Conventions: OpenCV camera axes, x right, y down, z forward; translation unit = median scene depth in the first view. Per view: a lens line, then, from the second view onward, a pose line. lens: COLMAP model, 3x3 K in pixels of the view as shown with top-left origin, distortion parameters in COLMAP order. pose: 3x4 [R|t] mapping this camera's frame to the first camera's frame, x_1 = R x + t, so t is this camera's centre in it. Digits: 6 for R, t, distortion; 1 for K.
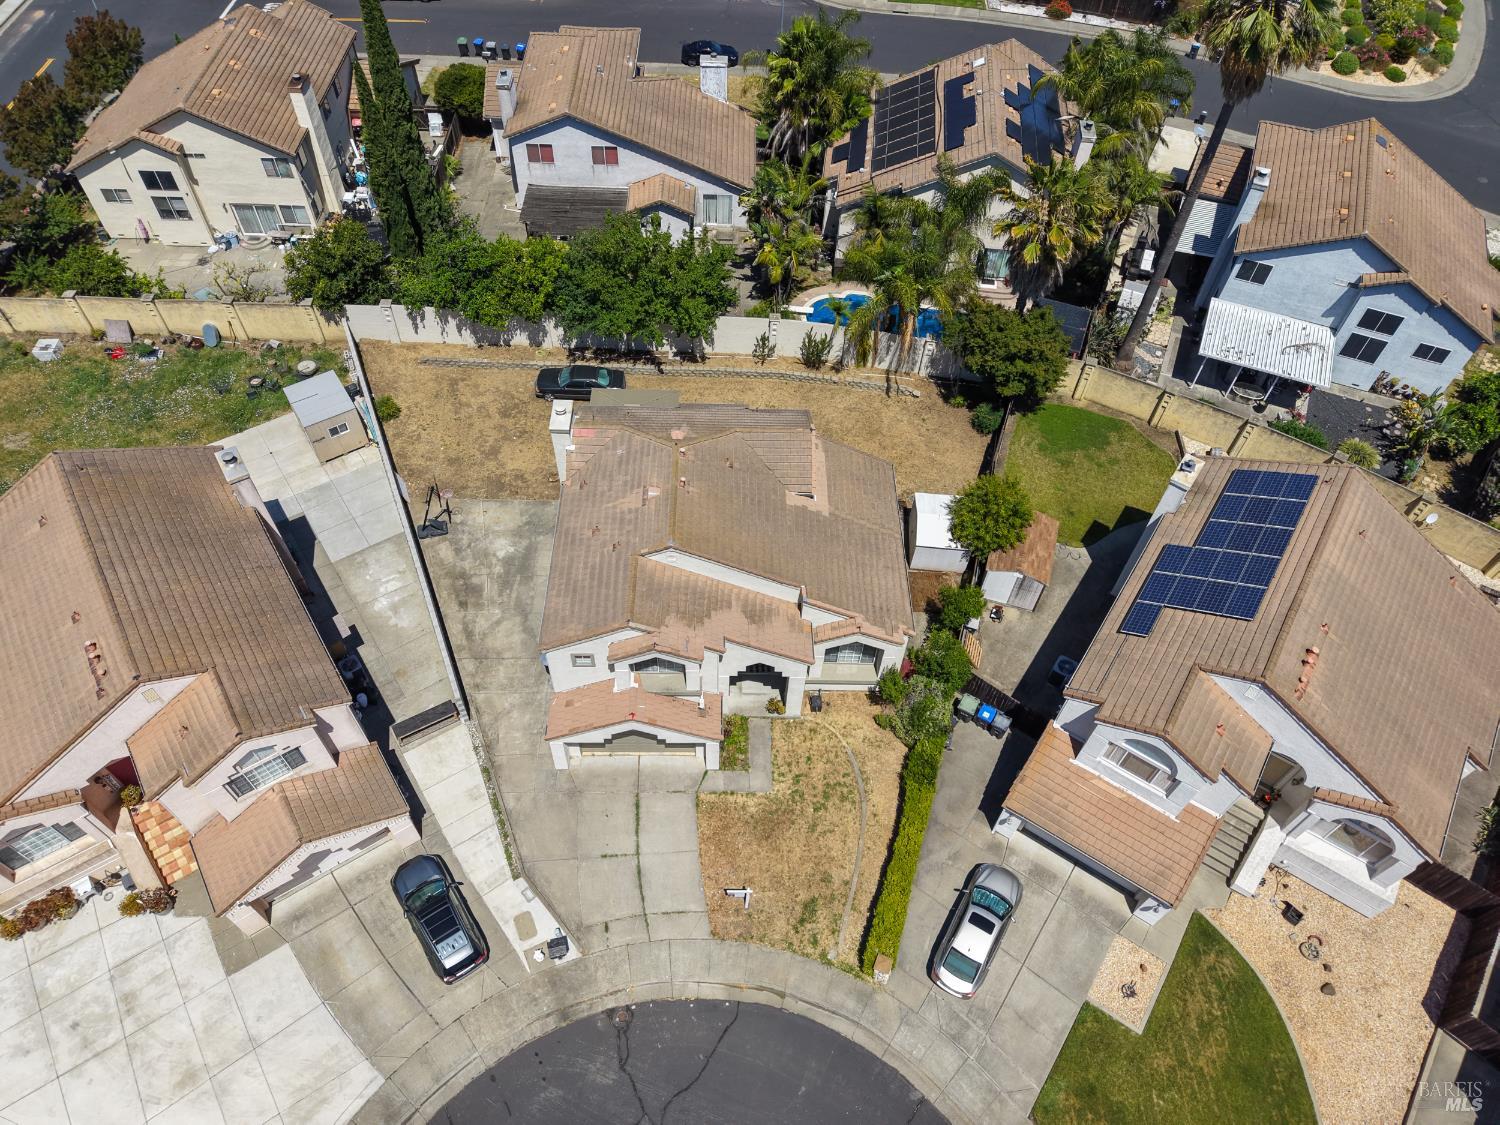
lens RADIAL K [[1006.4, 0, 746.2], [0, 1006.4, 562.8], [0, 0, 1]] dist [0.025845, -0.034090]
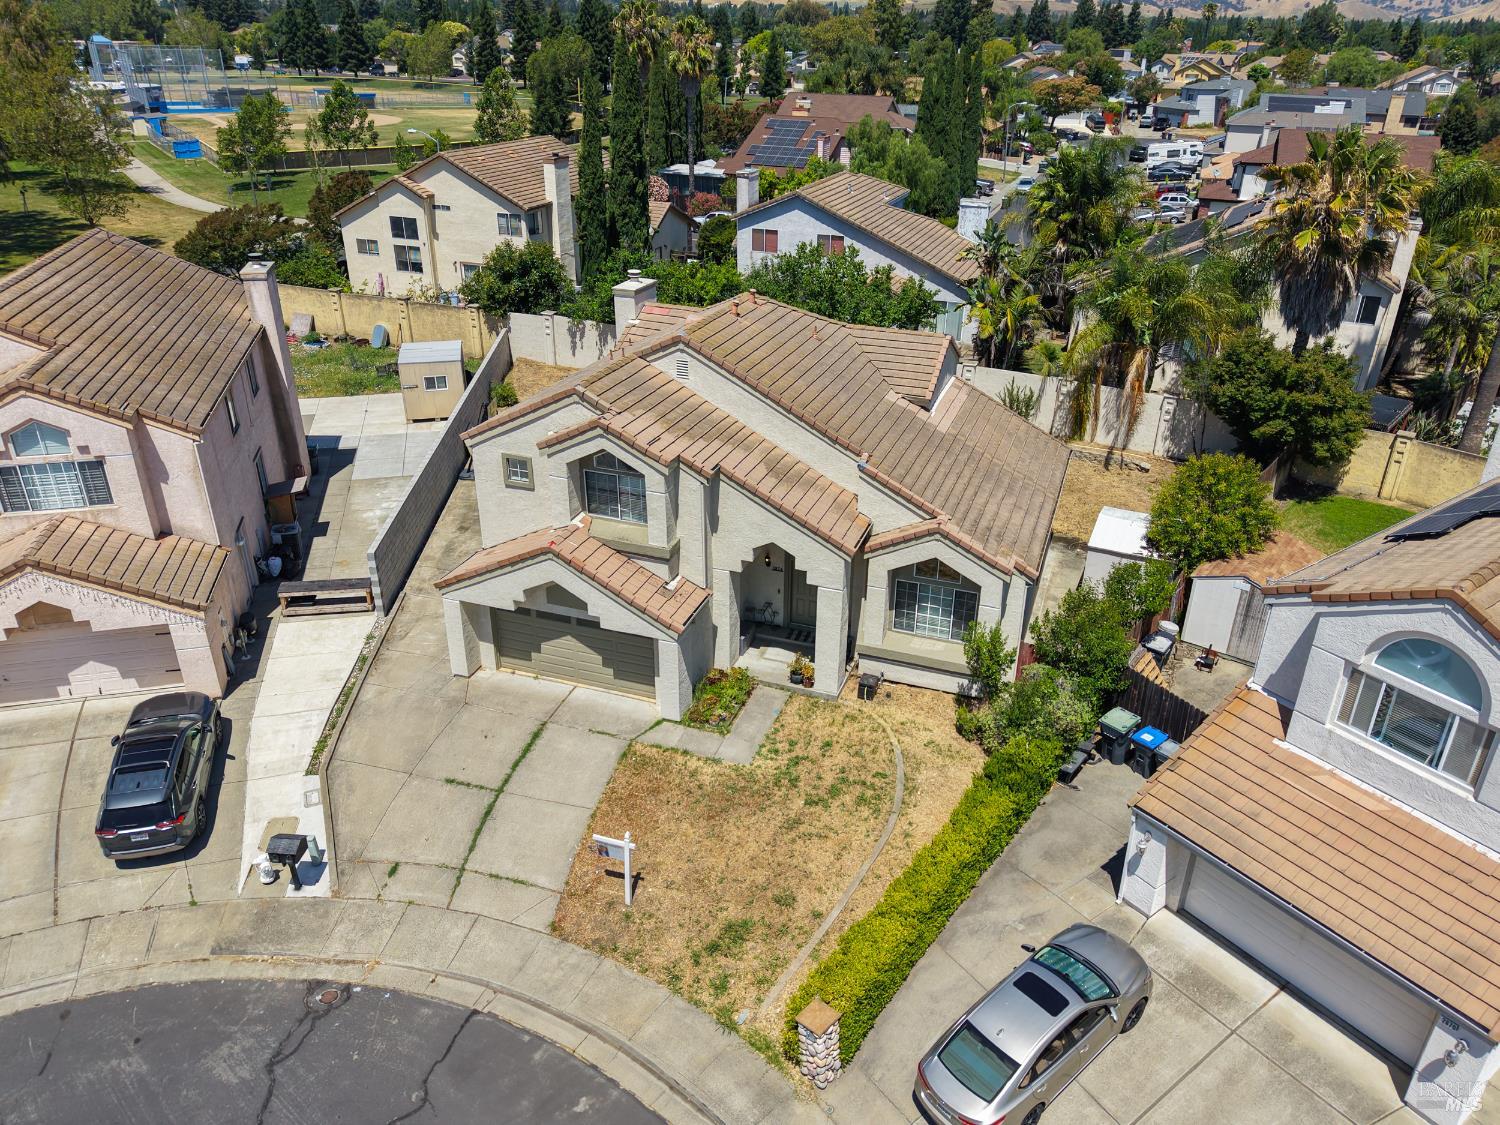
lens RADIAL K [[1075.1, 0, 791.9], [0, 1075.1, 561.3], [0, 0, 1]] dist [0.012982, -0.008975]
pose [[0.947374, 0.135784, -0.289906, 0.218179], [-0.250273, 0.878823, -0.406243, 0.373472], [0.199615, 0.457419, 0.866557, 0.400709]]
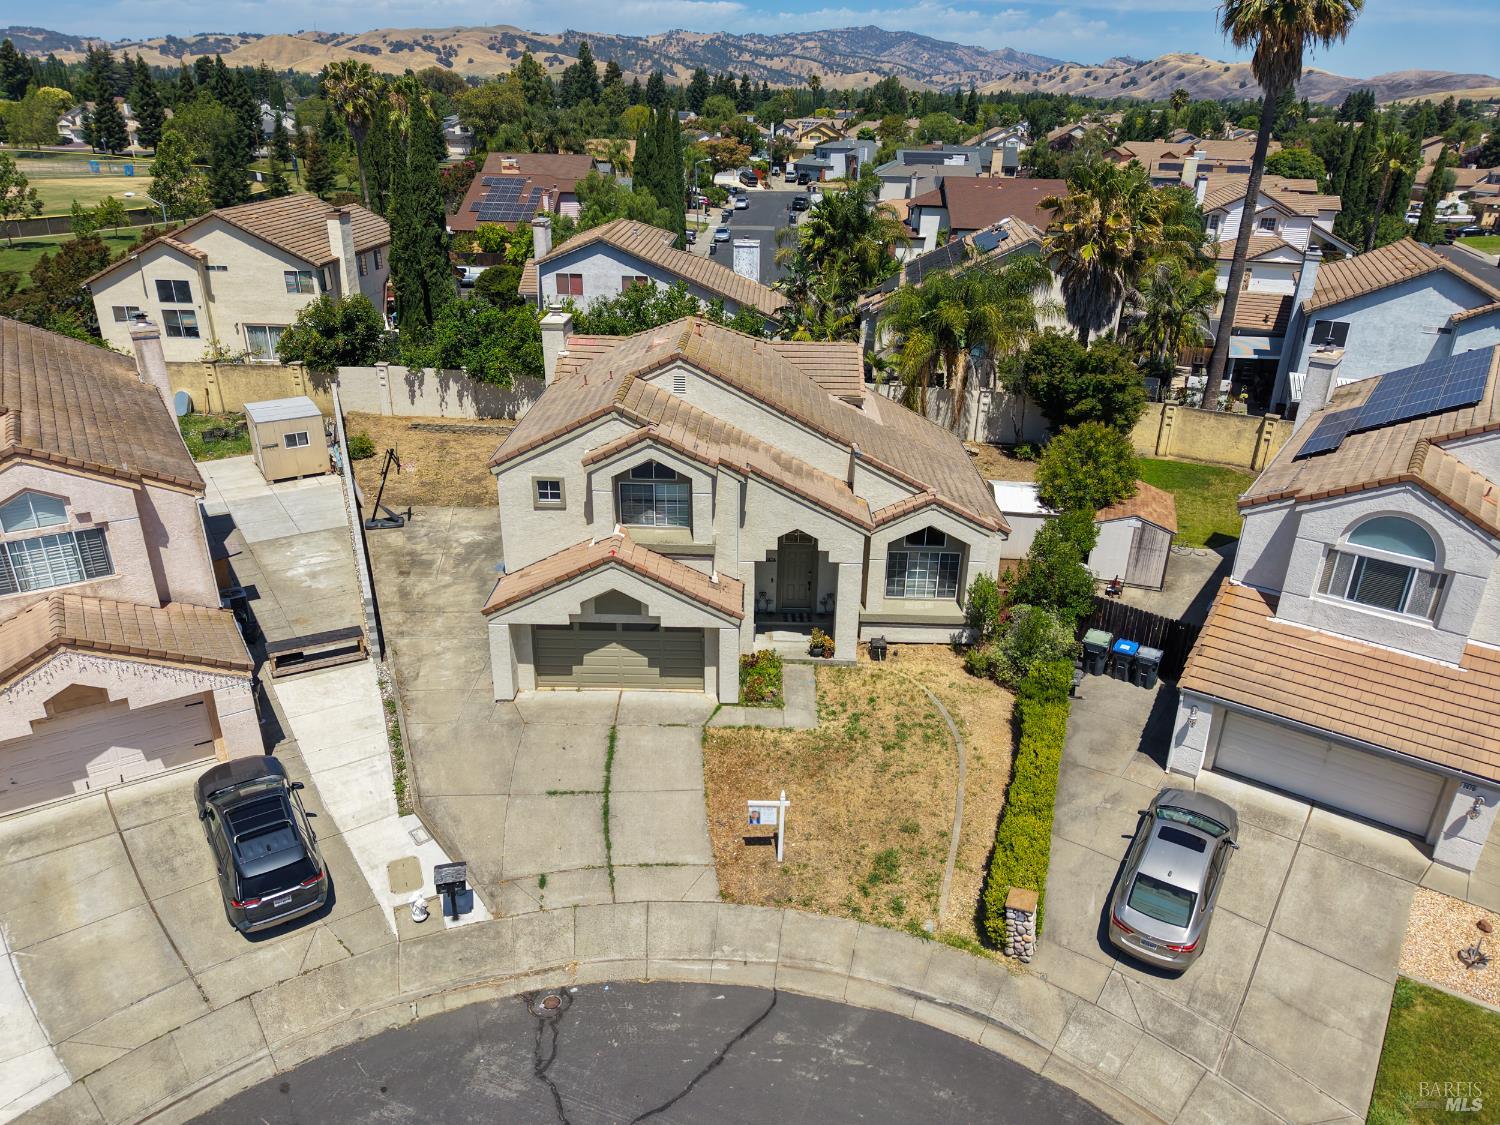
lens RADIAL K [[1023.1, 0, 773.1], [0, 1023.1, 560.2], [0, 0, 1]] dist [0.022894, -0.023054]
pose [[0.999977, -0.002966, -0.006038, 0.000294], [-0.000260, 0.879899, -0.475160, 0.449326], [0.006722, 0.475151, 0.879878, 0.359939]]
